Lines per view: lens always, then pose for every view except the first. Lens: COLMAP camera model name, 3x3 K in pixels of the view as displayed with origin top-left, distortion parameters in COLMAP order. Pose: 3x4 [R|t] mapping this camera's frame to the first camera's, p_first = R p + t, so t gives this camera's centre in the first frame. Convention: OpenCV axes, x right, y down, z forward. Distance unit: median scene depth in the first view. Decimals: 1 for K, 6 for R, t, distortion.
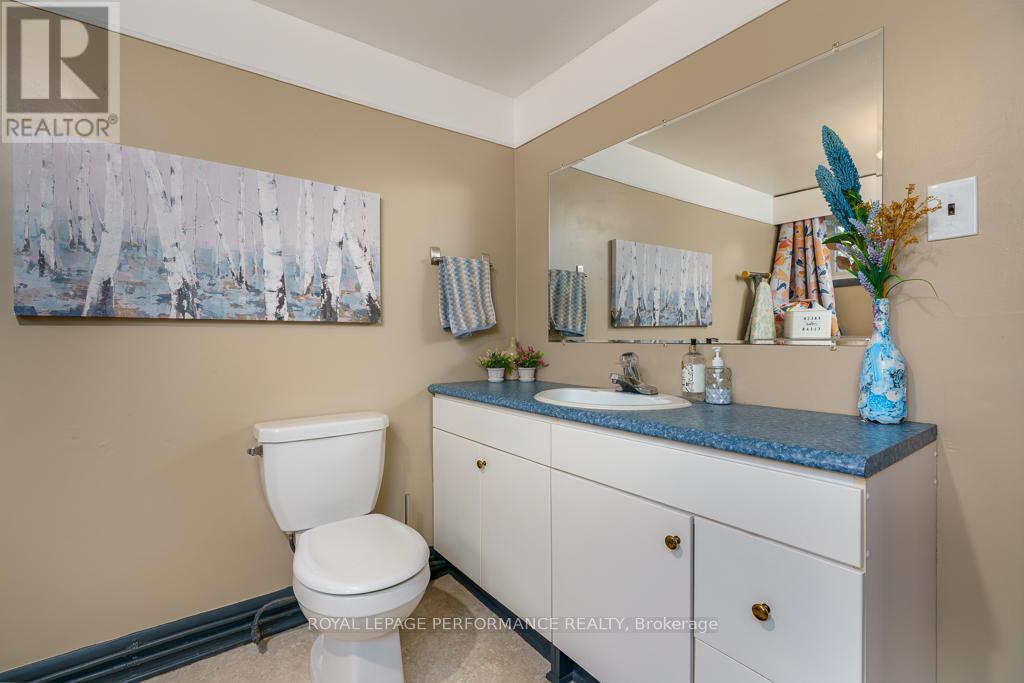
lens RADIAL K [[459.6, 0, 512.0], [0, 459.6, 341.5], [0, 0, 1]] dist [-0.002234, -0.000026]
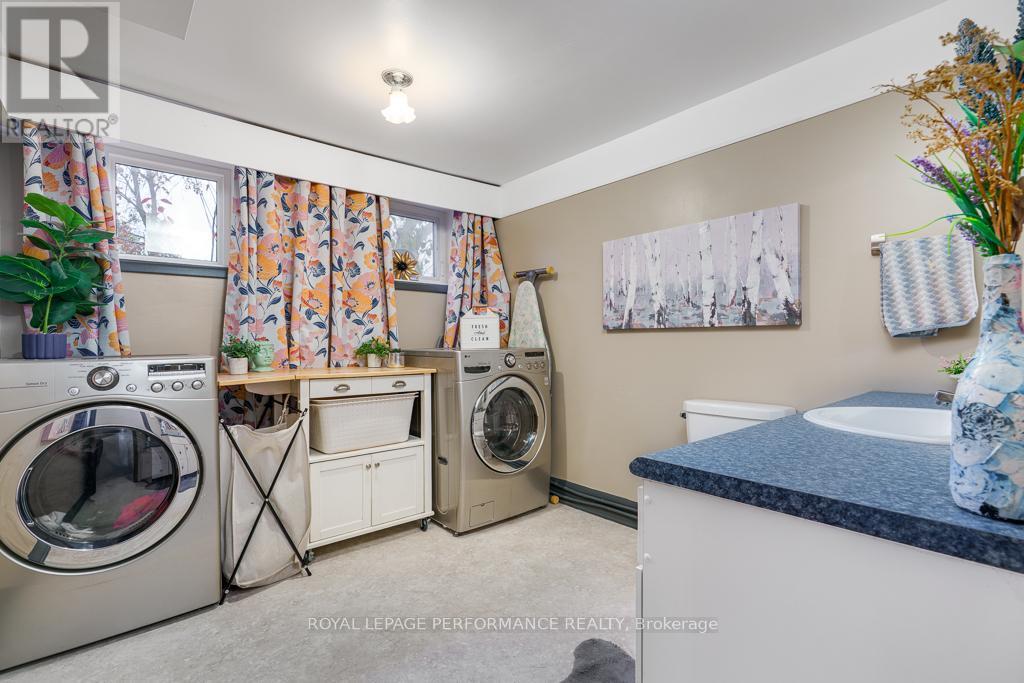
lens RADIAL K [[459.6, 0, 512.0], [0, 459.6, 341.5], [0, 0, 1]] dist [-0.002234, -0.000026]
pose [[0.081519, -0.001203, -0.996671, 0.800780], [-0.006649, 0.999976, -0.001751, 0.004746], [0.996650, 0.006770, 0.081509, 0.295952]]
